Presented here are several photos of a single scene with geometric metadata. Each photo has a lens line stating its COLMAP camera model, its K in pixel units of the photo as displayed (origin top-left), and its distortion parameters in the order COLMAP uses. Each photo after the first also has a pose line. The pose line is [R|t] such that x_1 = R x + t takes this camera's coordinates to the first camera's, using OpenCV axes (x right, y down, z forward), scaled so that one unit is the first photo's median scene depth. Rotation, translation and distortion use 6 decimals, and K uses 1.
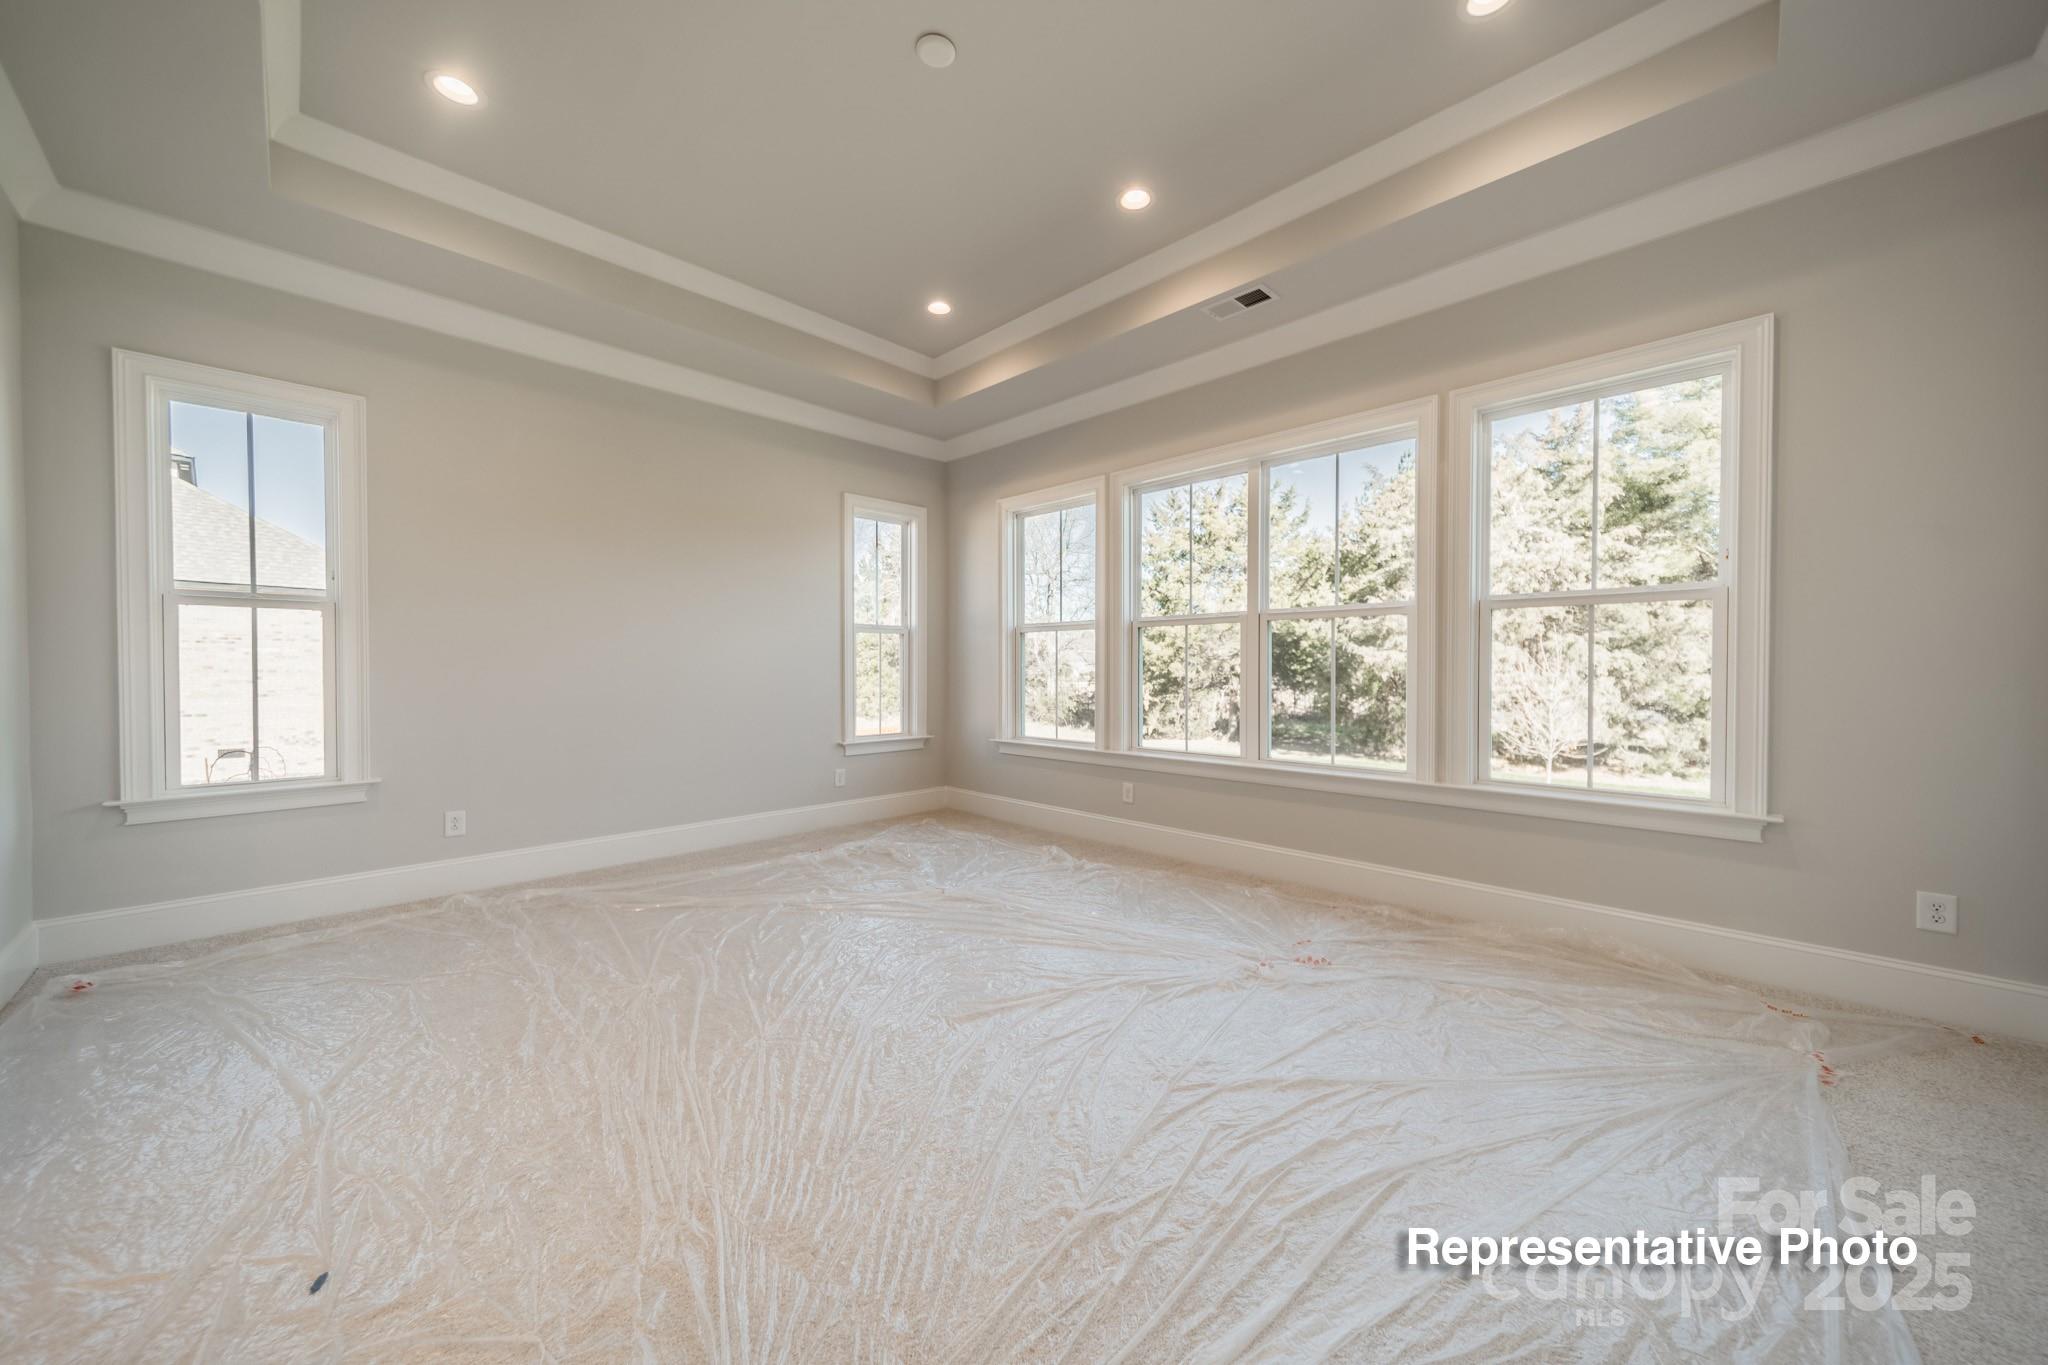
lens RADIAL K [[732.0, 0, 1044.2], [0, 732.0, 677.3], [0, 0, 1]] dist [0.002863, 0.000327]
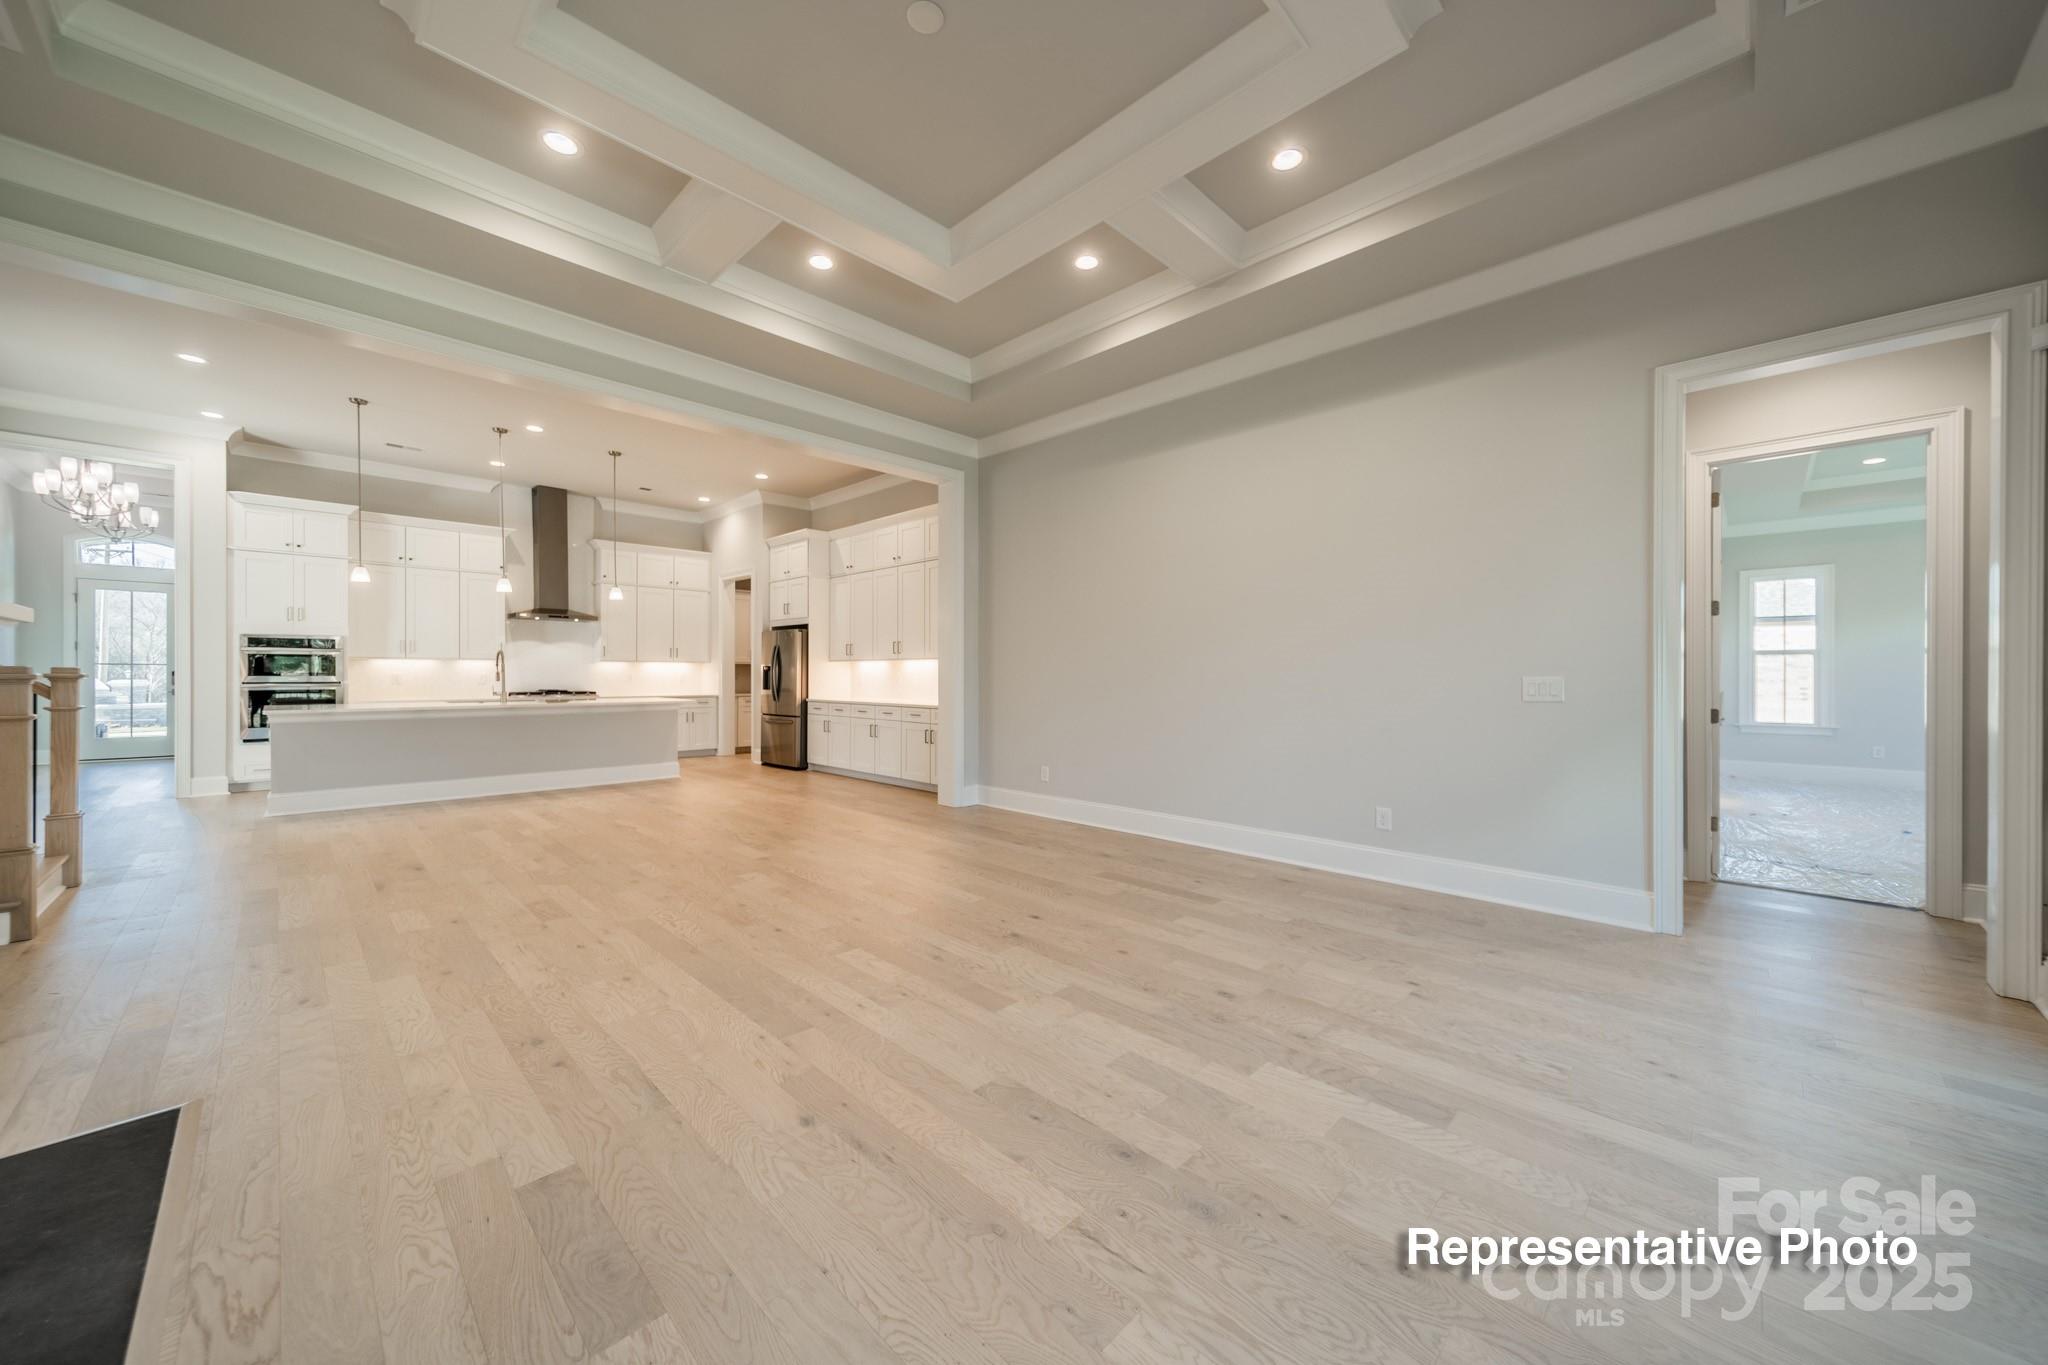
lens RADIAL K [[732.0, 0, 1017.8], [0, 732.0, 675.8], [0, 0, 1]] dist [0.002863, 0.000327]
pose [[-0.034111, -0.008657, -0.999381, 1.512506], [-0.016358, 0.999833, -0.008103, 0.040070], [0.999284, 0.016071, -0.034247, -1.519325]]
